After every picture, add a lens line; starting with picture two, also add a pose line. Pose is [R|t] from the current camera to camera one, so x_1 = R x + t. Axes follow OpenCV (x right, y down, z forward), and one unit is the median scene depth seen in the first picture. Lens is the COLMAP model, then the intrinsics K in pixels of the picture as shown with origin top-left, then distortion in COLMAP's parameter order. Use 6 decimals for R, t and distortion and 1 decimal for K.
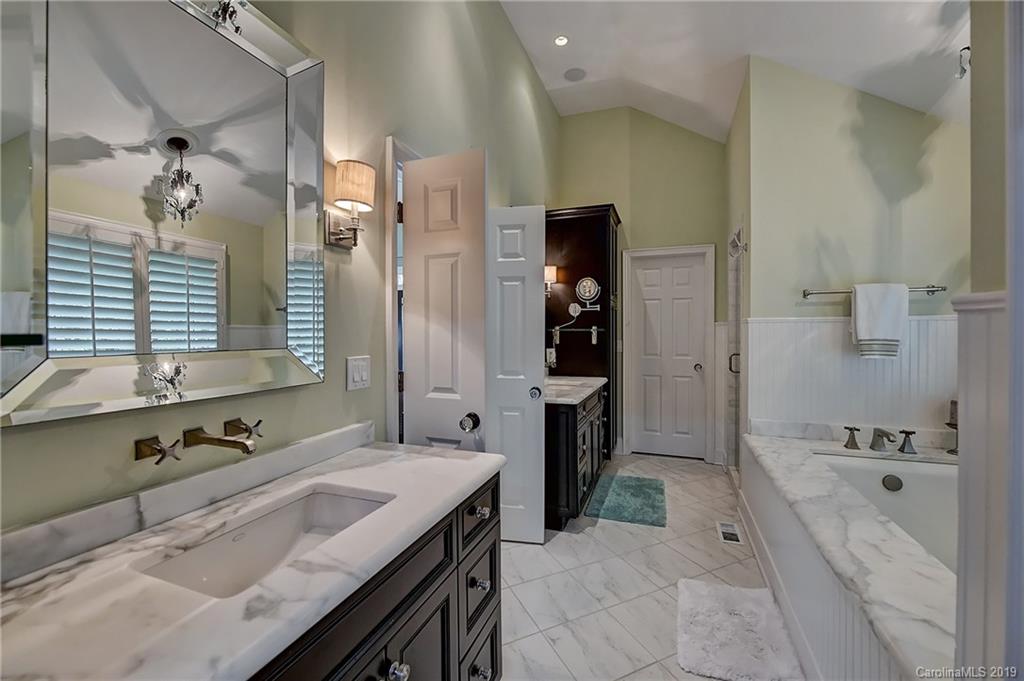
lens RADIAL K [[423.6, 0, 515.7], [0, 423.6, 335.5], [0, 0, 1]] dist [-0.007656, -0.000712]
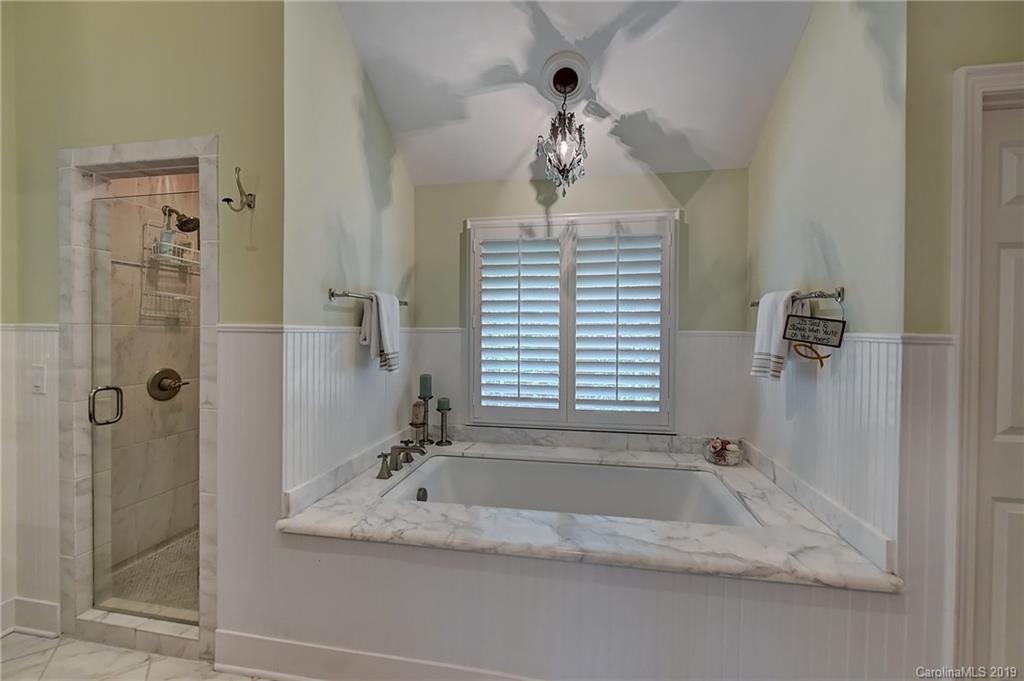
lens RADIAL K [[400.6, 0, 514.1], [0, 400.6, 336.4], [0, 0, 1]] dist [-0.001385, 0.000023]
pose [[-0.195946, -0.010017, 0.980564, -0.103002], [0.003162, 0.999936, 0.010847, -0.050167], [-0.980610, 0.005226, -0.195902, 1.336995]]
